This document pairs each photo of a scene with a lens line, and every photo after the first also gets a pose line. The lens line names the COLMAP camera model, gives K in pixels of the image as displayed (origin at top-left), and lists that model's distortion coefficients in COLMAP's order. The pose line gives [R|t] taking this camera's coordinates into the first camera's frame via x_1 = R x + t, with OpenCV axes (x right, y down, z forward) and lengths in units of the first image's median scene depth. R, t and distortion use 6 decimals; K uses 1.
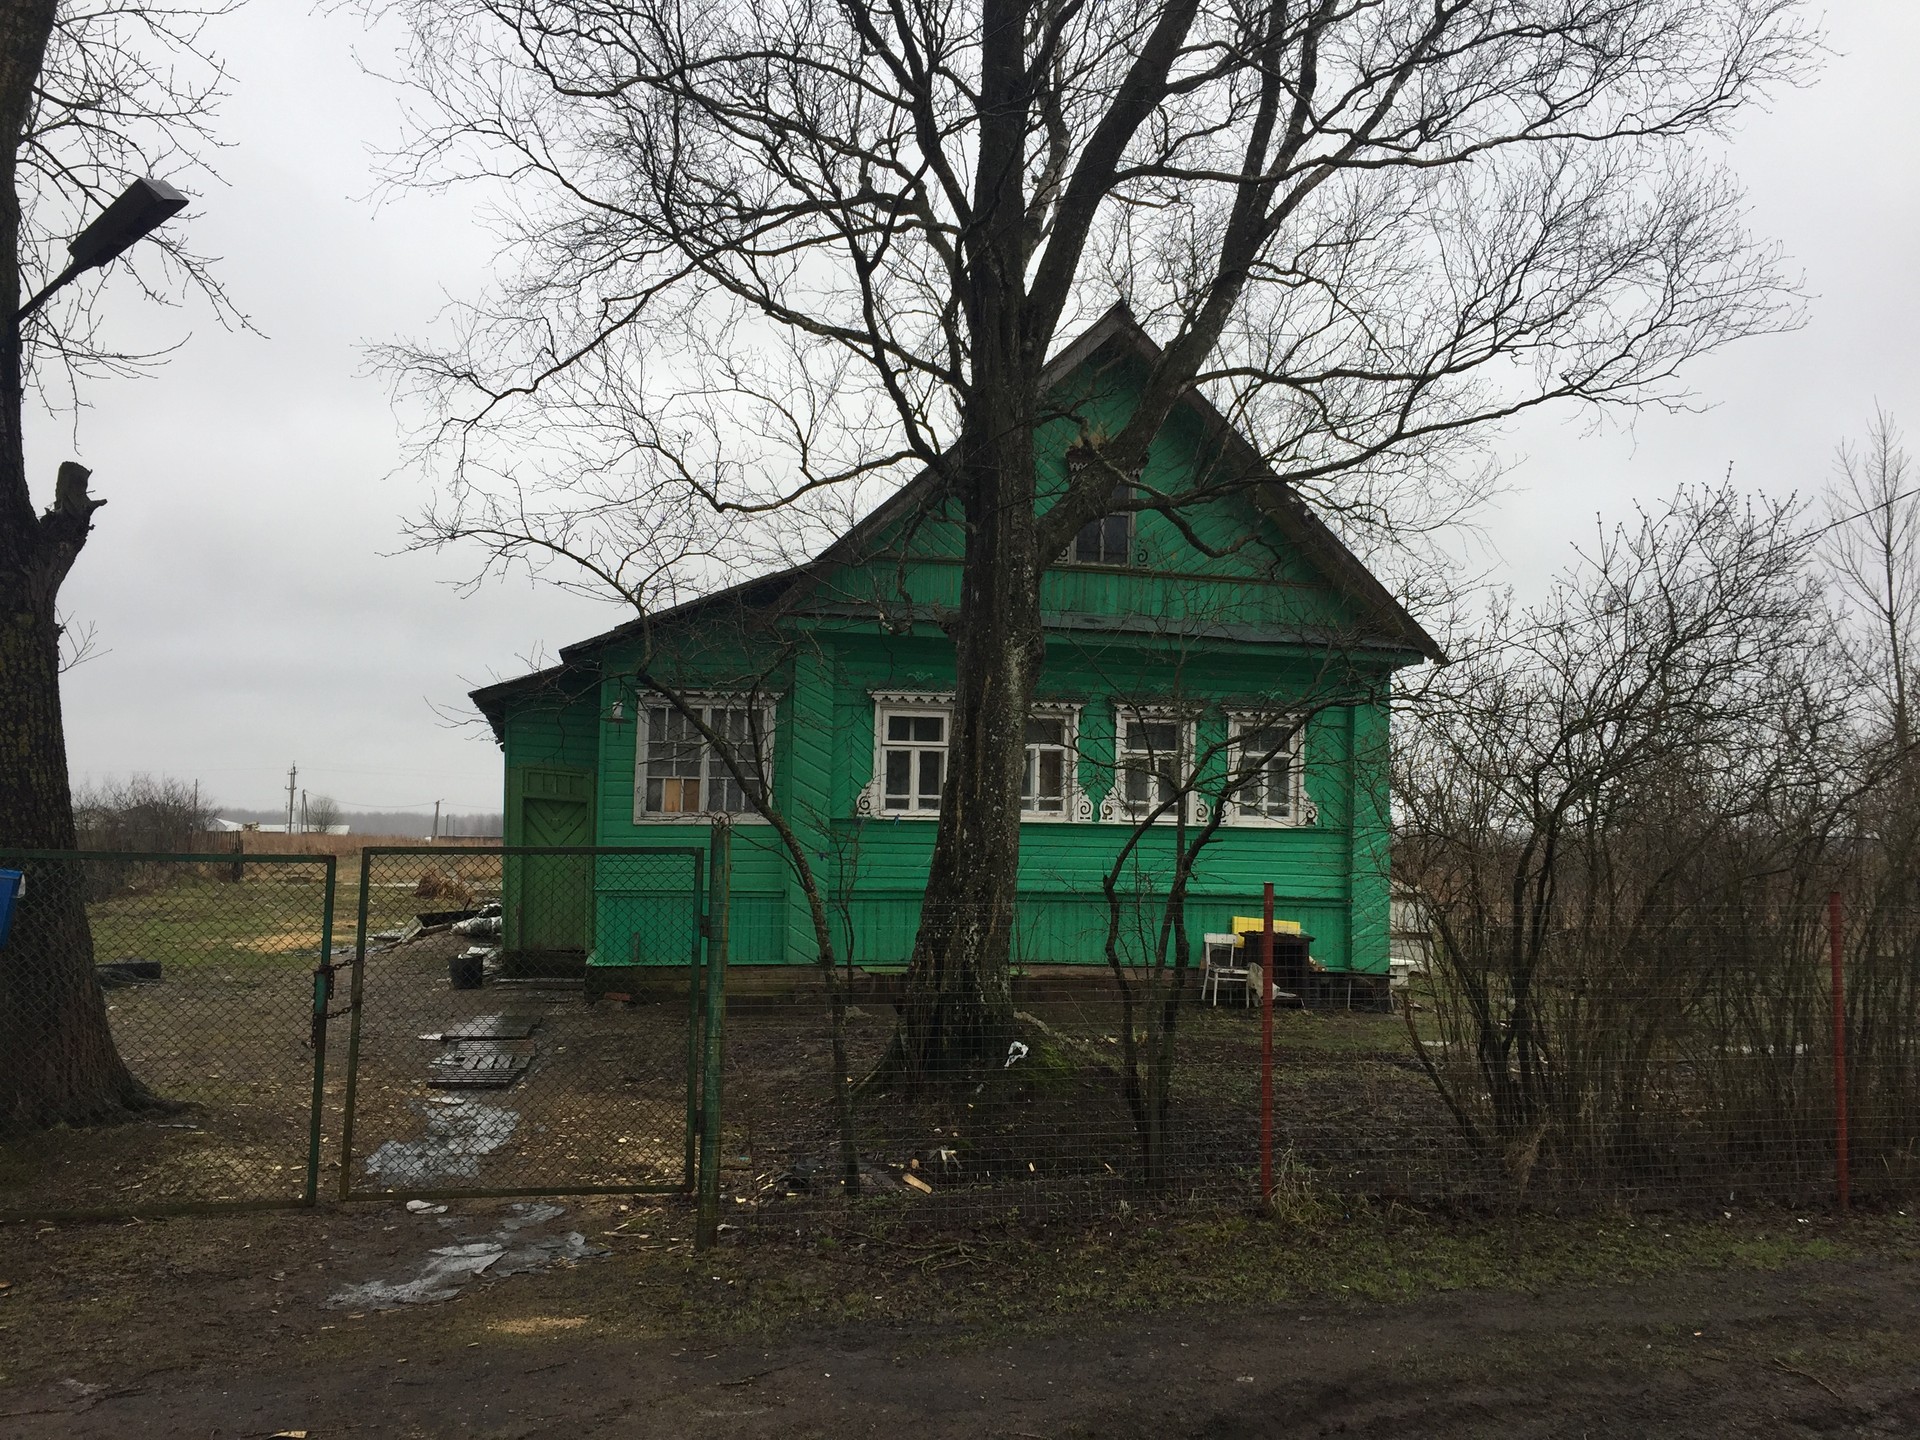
lens RADIAL K [[1664.3, 0, 960.0], [0, 1664.3, 720.0], [0, 0, 1]] dist [0.100799, -0.122047]
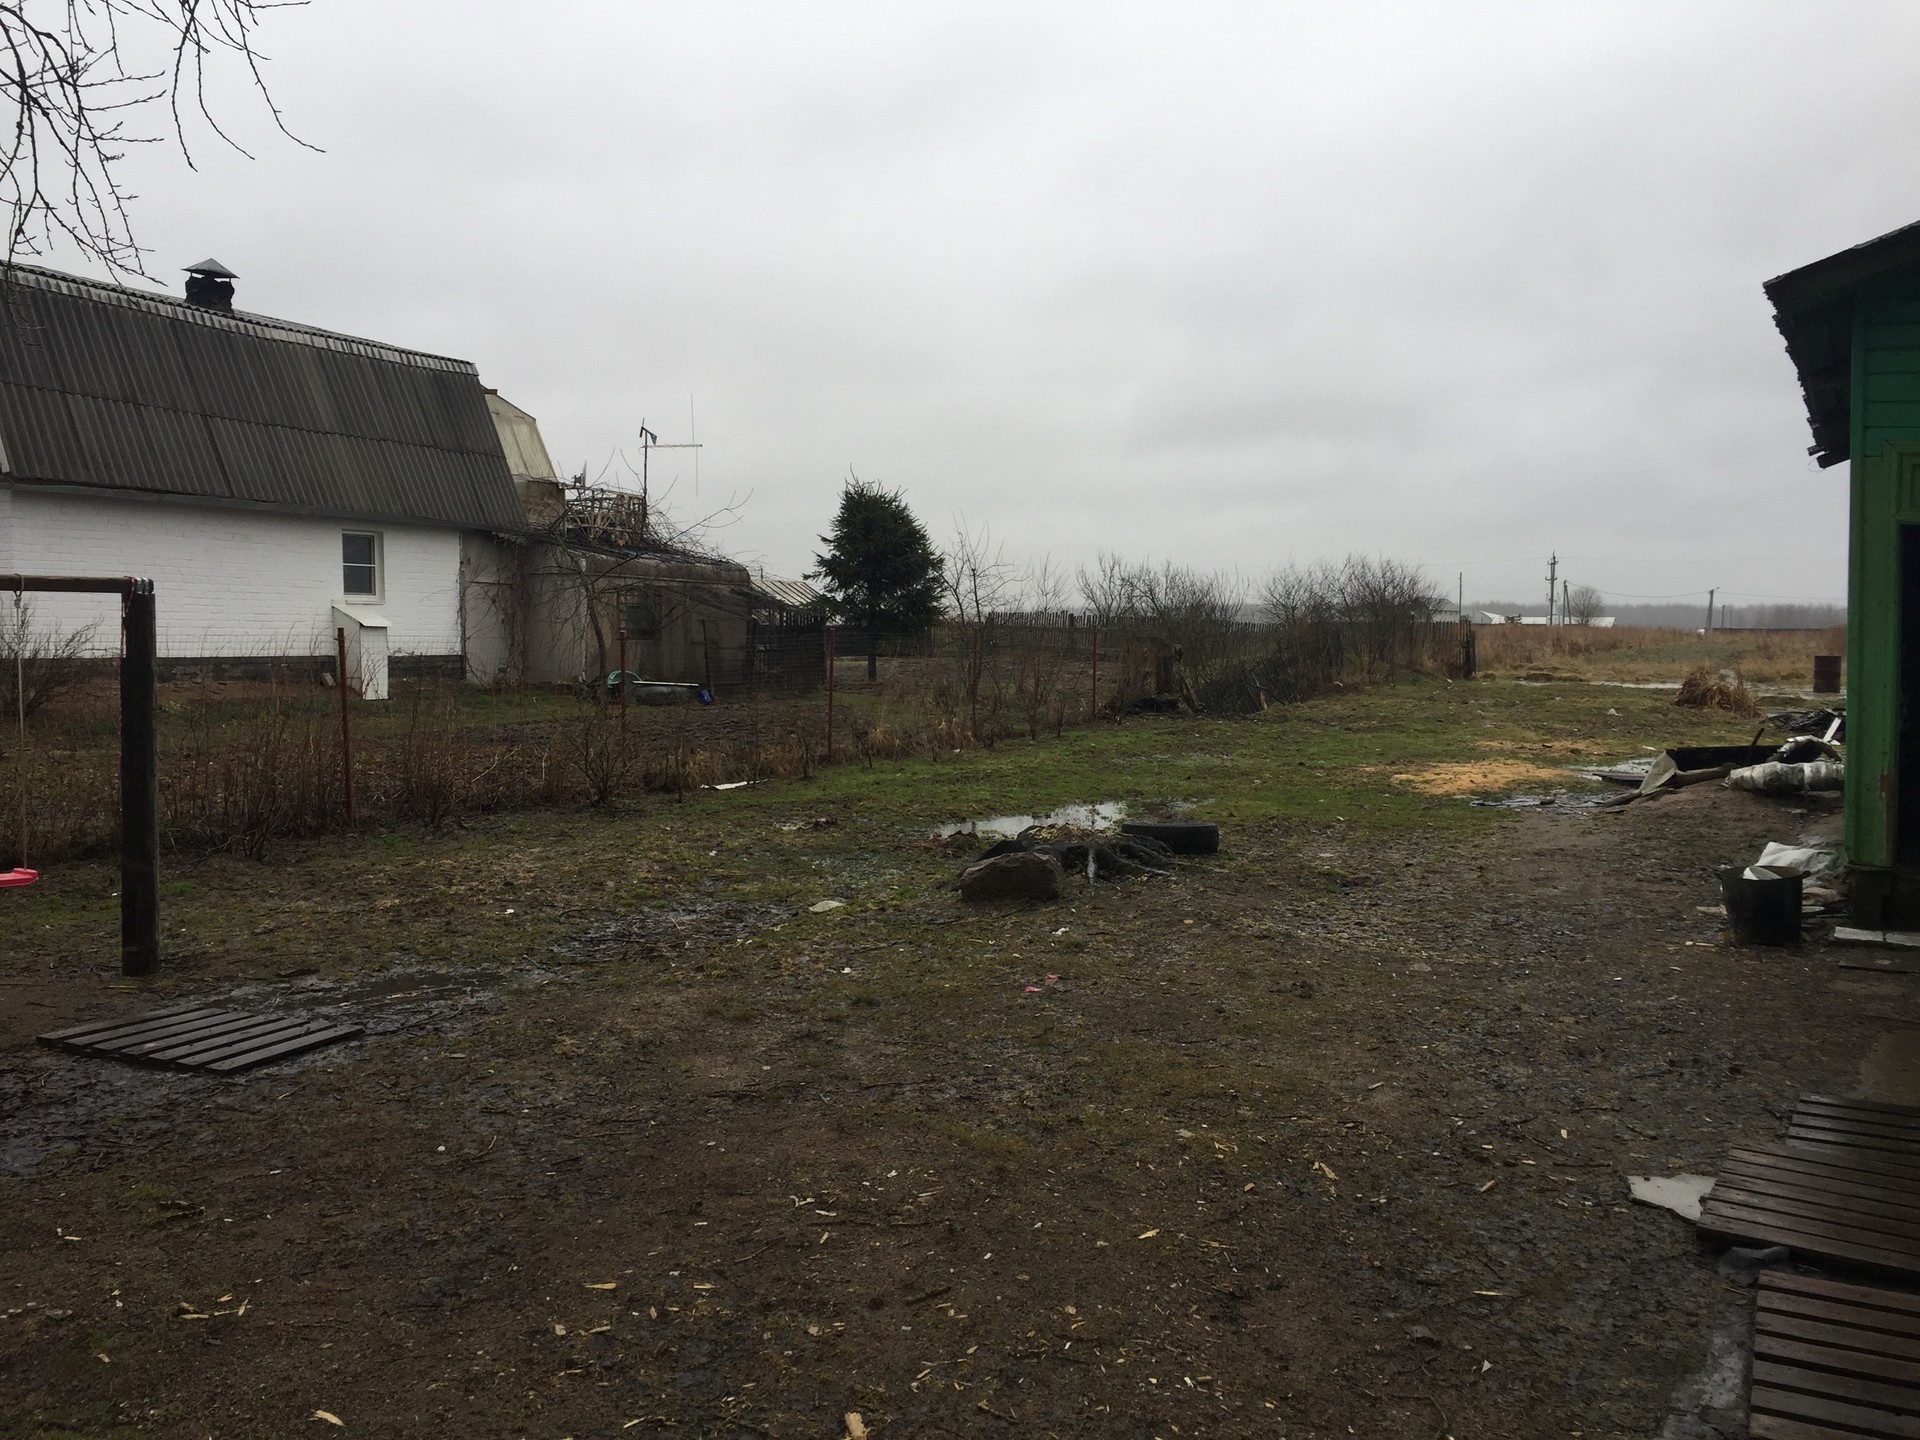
lens RADIAL K [[1664.3, 0, 960.0], [0, 1664.3, 720.0], [0, 0, 1]] dist [0.100799, -0.122047]
pose [[0.752051, 0.027279, -0.658540, -0.064536], [0.053492, 0.993321, 0.102234, 0.016982], [0.656931, -0.112112, 0.745569, 0.214218]]
